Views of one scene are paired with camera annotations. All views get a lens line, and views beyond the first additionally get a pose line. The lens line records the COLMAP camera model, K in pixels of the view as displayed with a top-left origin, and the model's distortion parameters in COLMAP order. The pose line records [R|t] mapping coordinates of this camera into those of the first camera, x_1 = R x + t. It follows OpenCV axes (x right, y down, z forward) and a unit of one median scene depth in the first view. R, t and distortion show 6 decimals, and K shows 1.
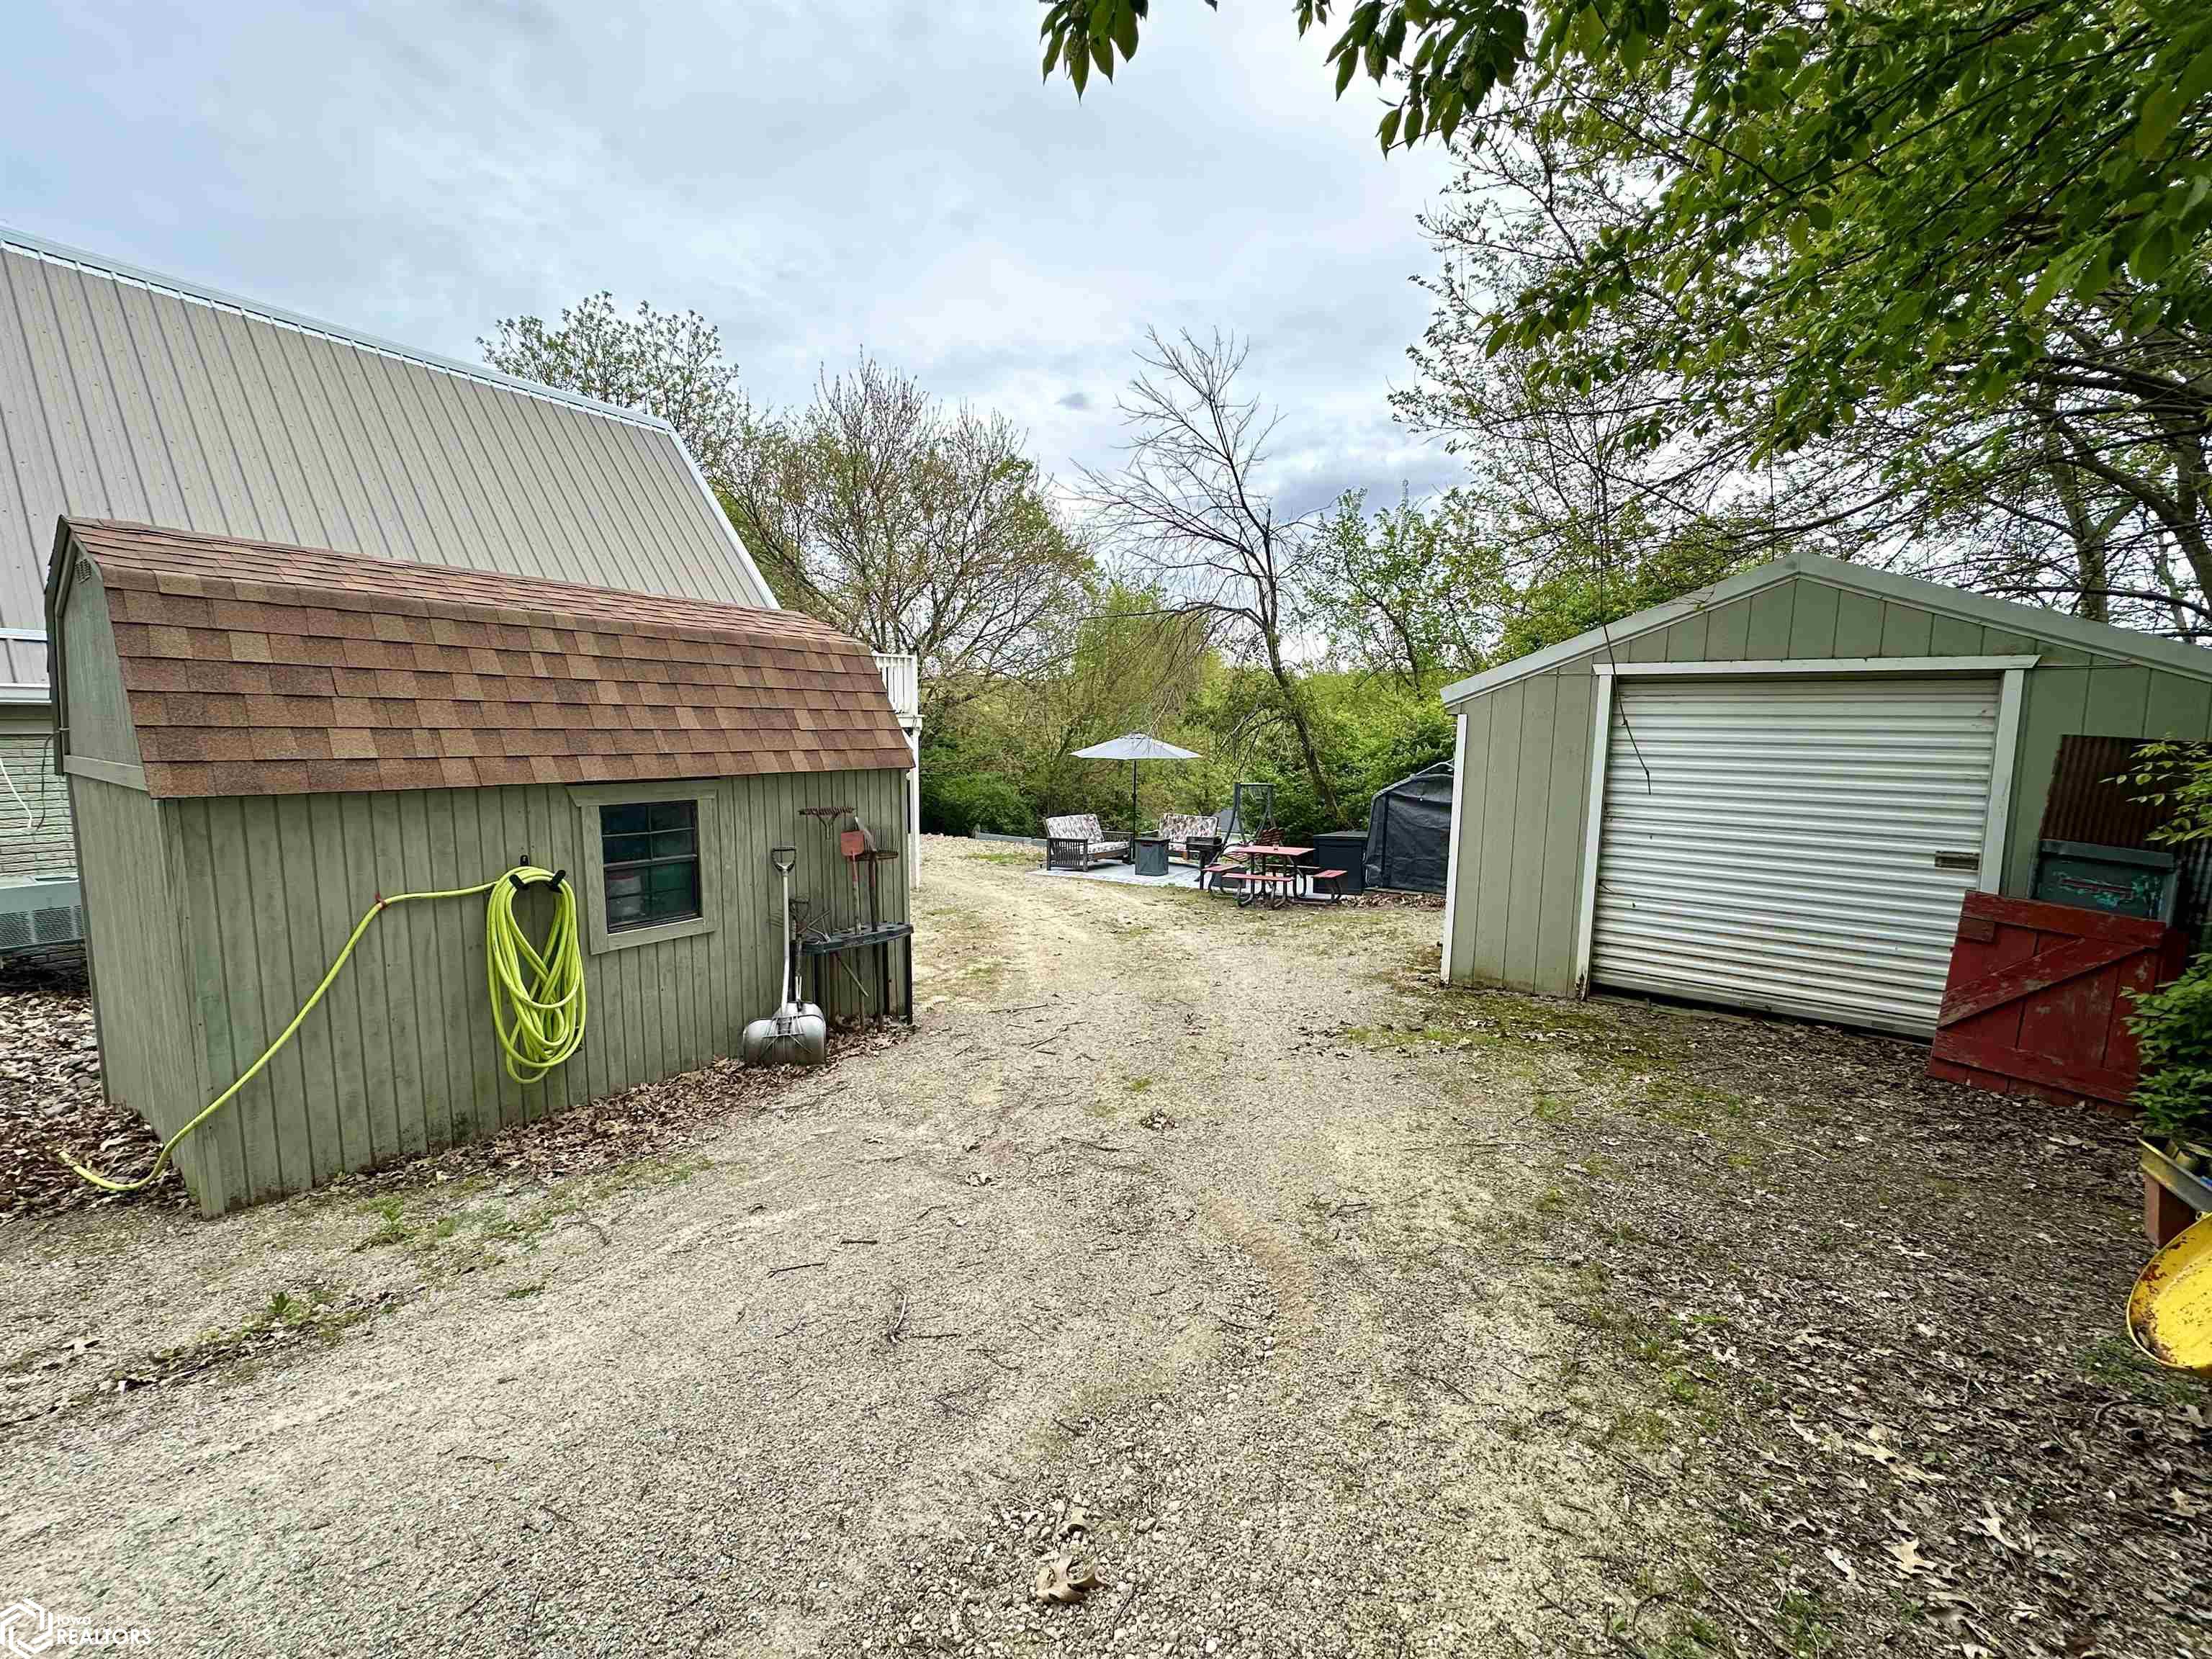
lens RADIAL K [[880.8, 0, 1109.5], [0, 880.8, 822.8], [0, 0, 1]] dist [-0.003700, 0.000738]
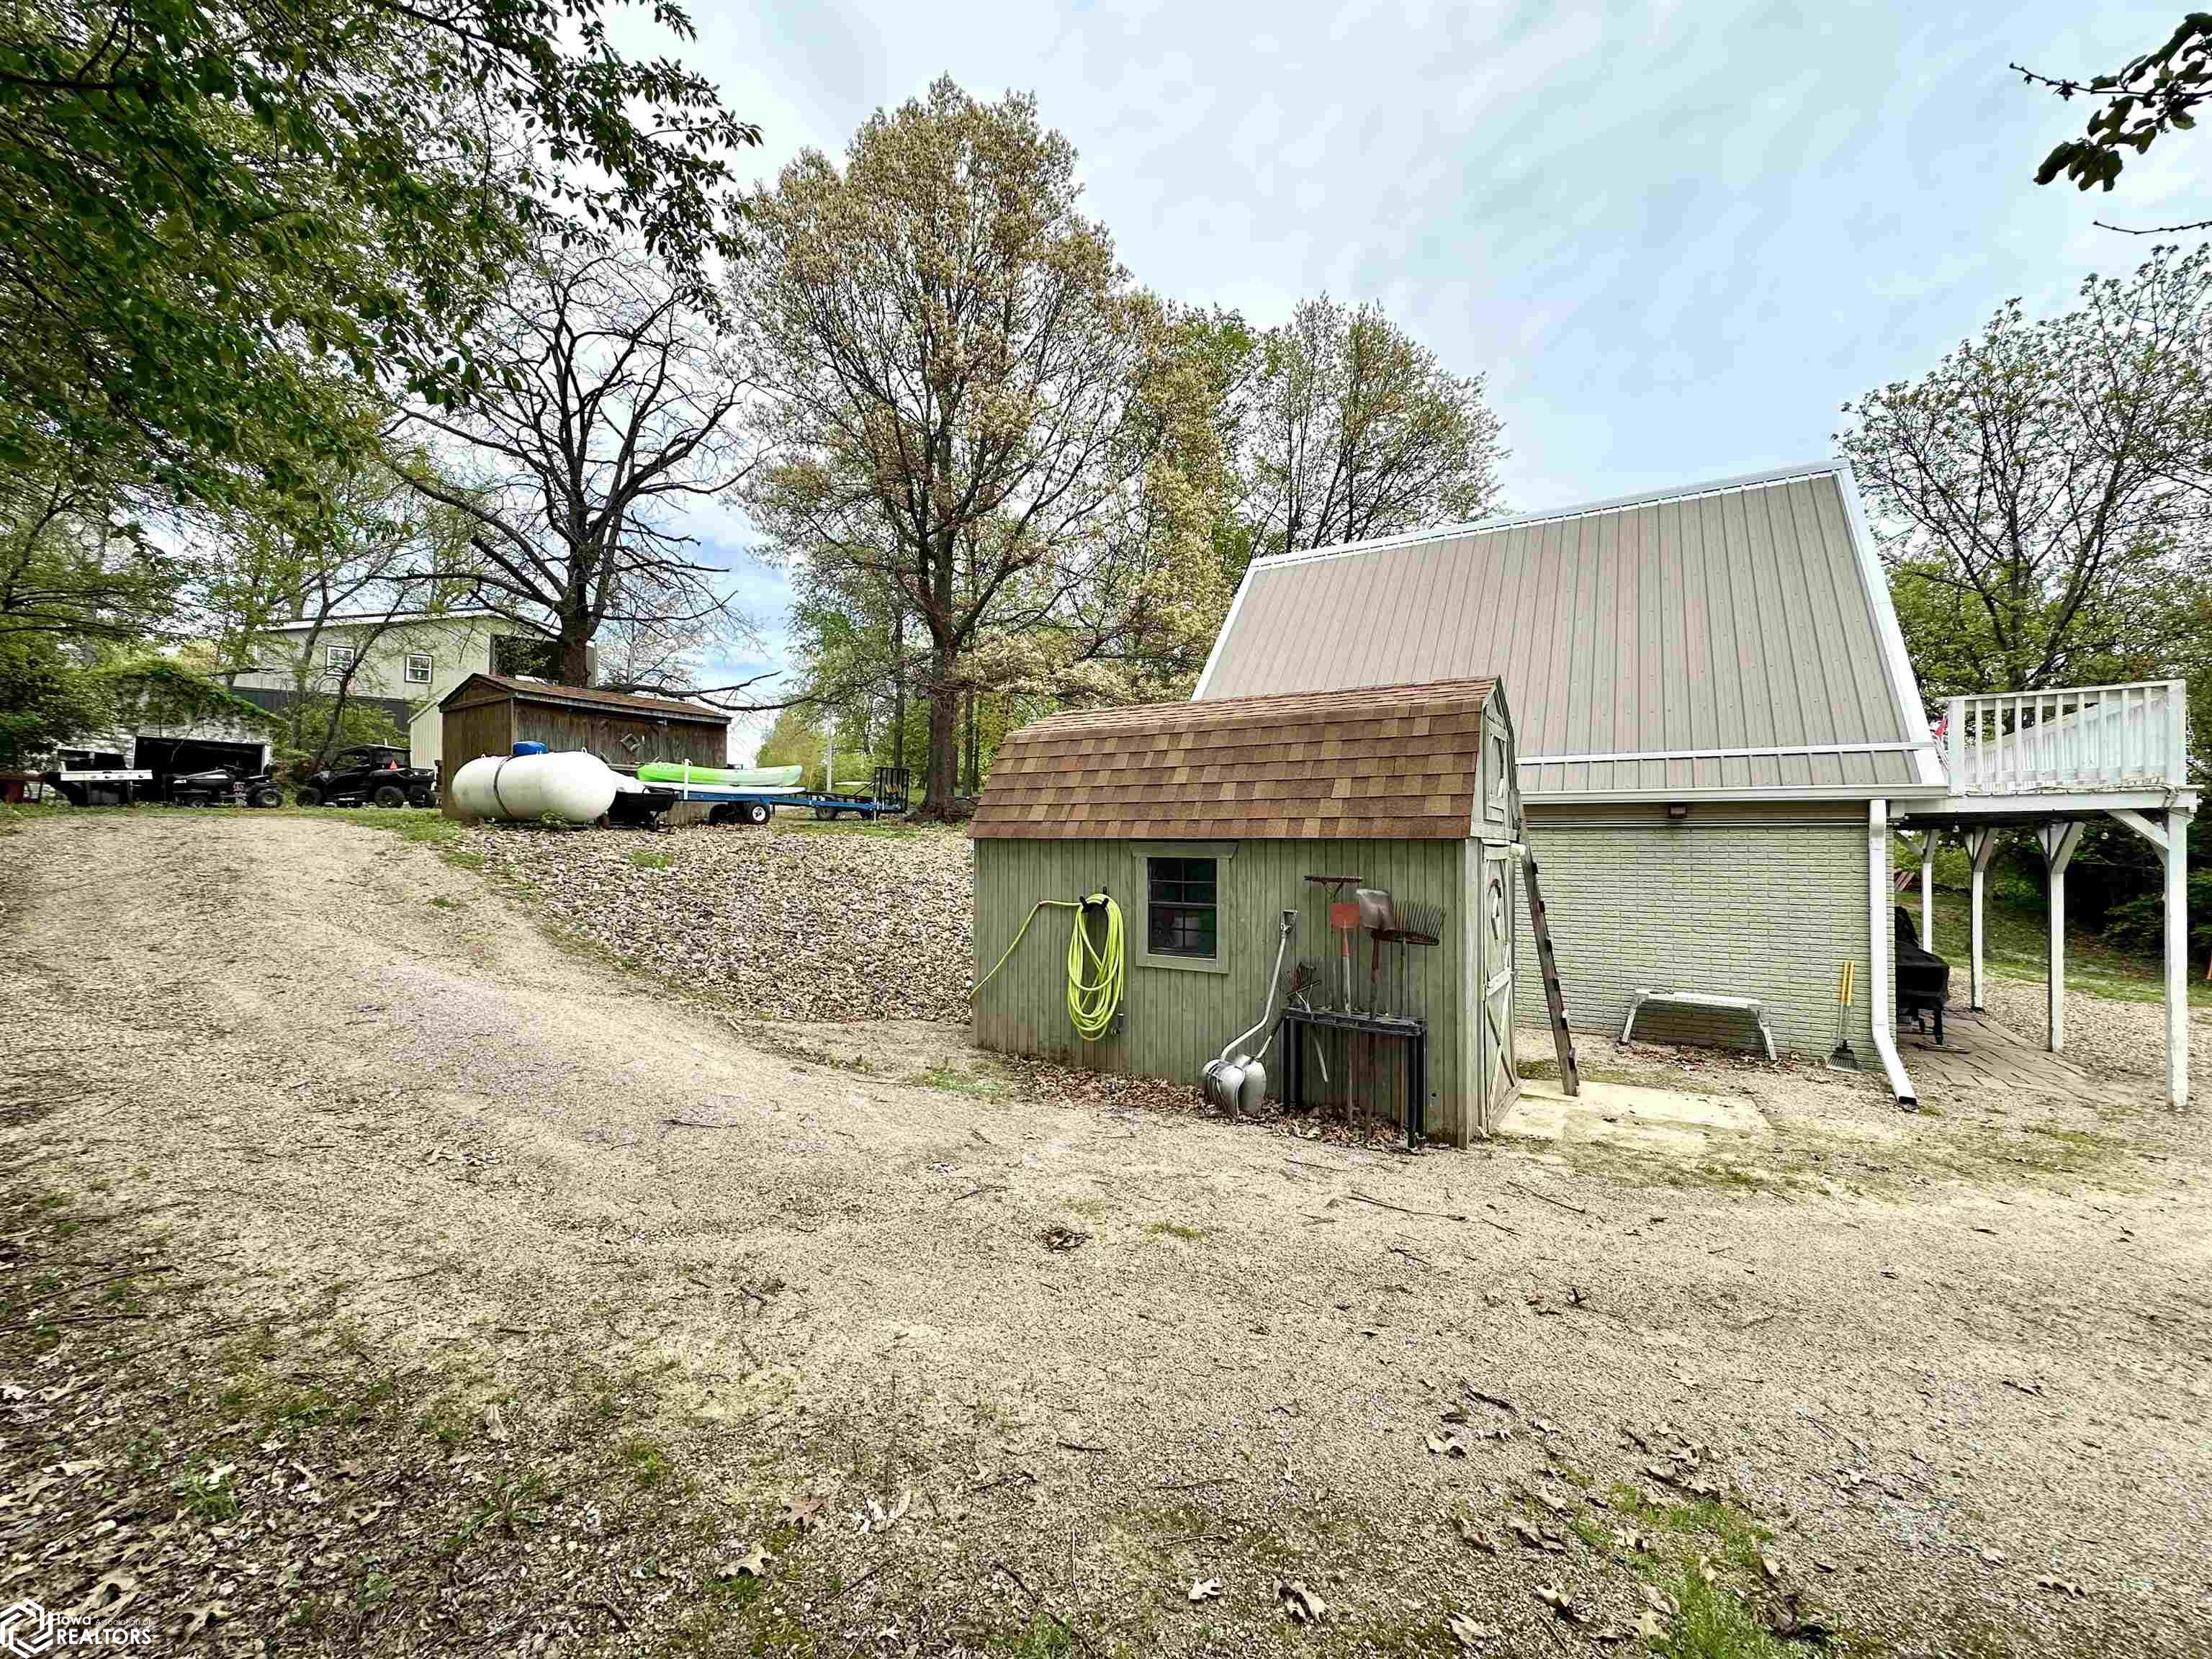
lens RADIAL K [[880.8, 0, 1105.5], [0, 880.8, 821.0], [0, 0, 1]] dist [-0.003700, 0.000738]
pose [[0.065402, -0.034737, -0.997254, 0.659428], [-0.109981, 0.993054, -0.041804, -0.009711], [0.991780, 0.112413, 0.061127, 0.710761]]
